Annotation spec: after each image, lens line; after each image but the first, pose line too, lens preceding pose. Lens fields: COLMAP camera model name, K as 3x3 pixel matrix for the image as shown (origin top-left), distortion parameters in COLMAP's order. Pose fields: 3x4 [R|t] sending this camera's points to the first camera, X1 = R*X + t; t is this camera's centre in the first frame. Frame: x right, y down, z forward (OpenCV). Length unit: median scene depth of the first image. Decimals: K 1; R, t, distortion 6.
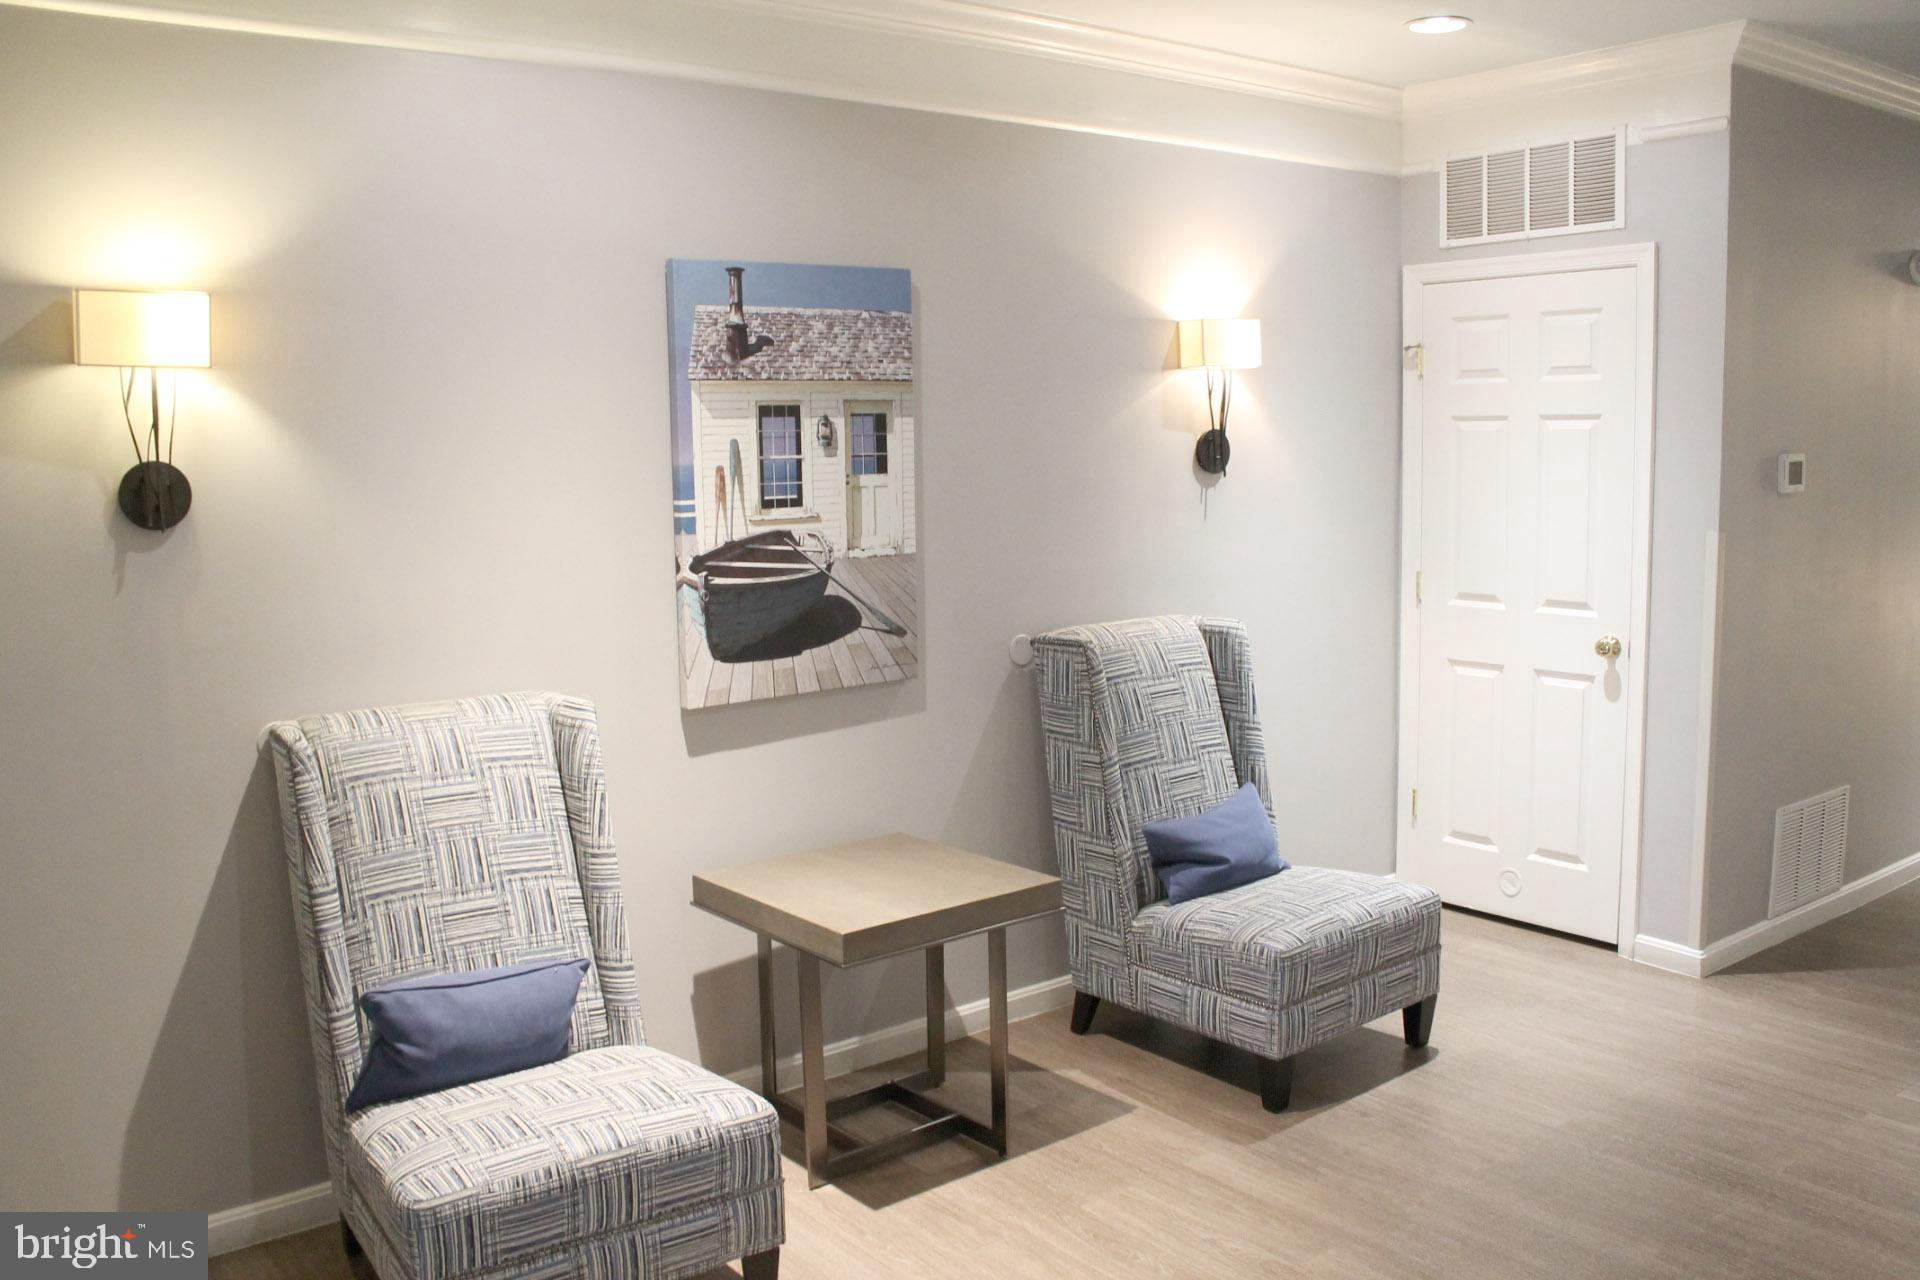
lens RADIAL K [[1617.9, 0, 949.7], [0, 1617.9, 632.3], [0, 0, 1]] dist [-0.152330, 0.130957]
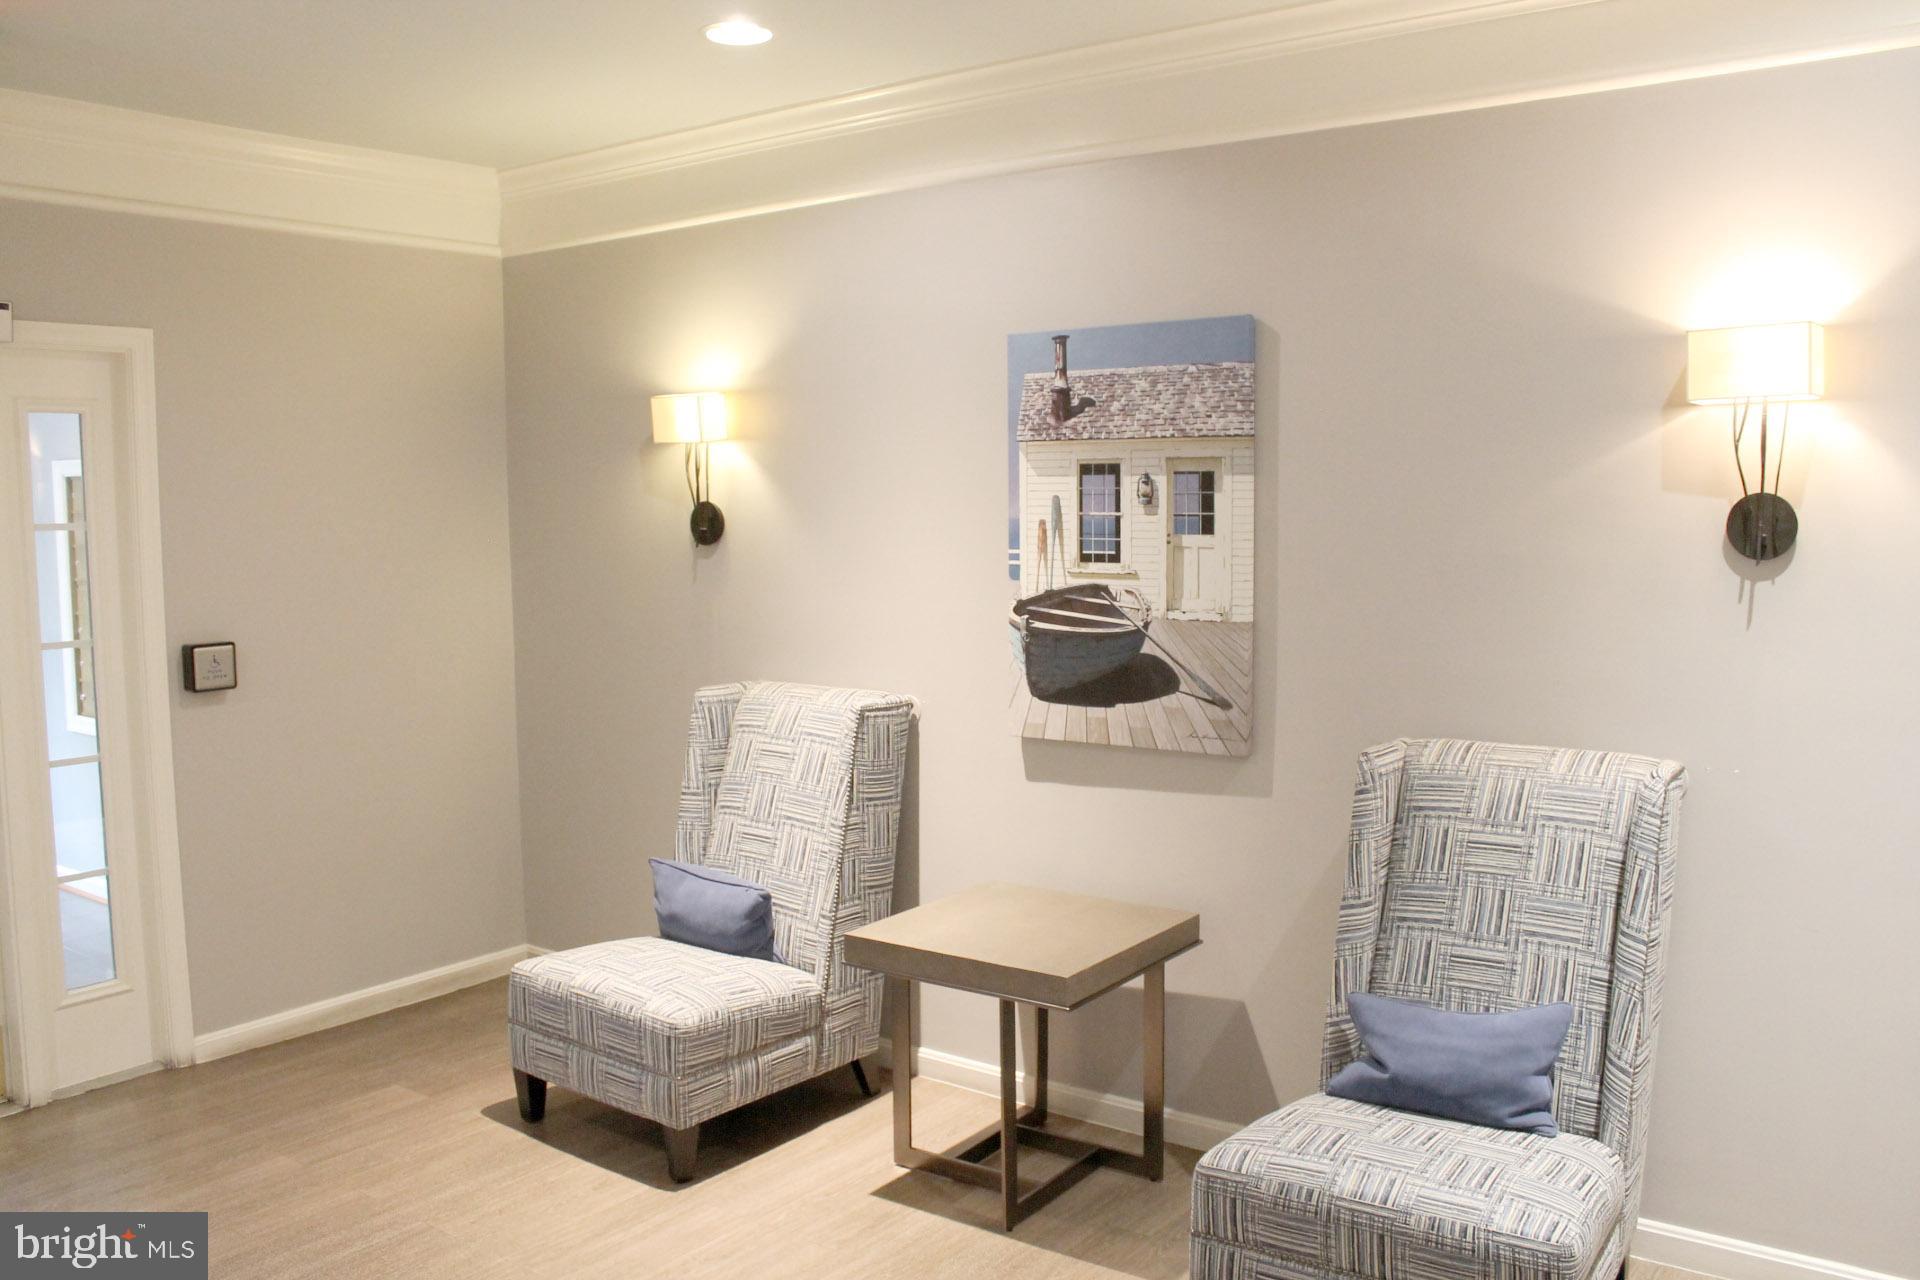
lens RADIAL K [[1617.9, 0, 955.0], [0, 1617.9, 640.8], [0, 0, 1]] dist [-0.152330, 0.130957]
pose [[0.267347, 0.105882, -0.957765, 0.856437], [-0.112822, 0.990548, 0.078013, -0.096407], [0.956973, 0.087200, 0.276766, 0.620256]]
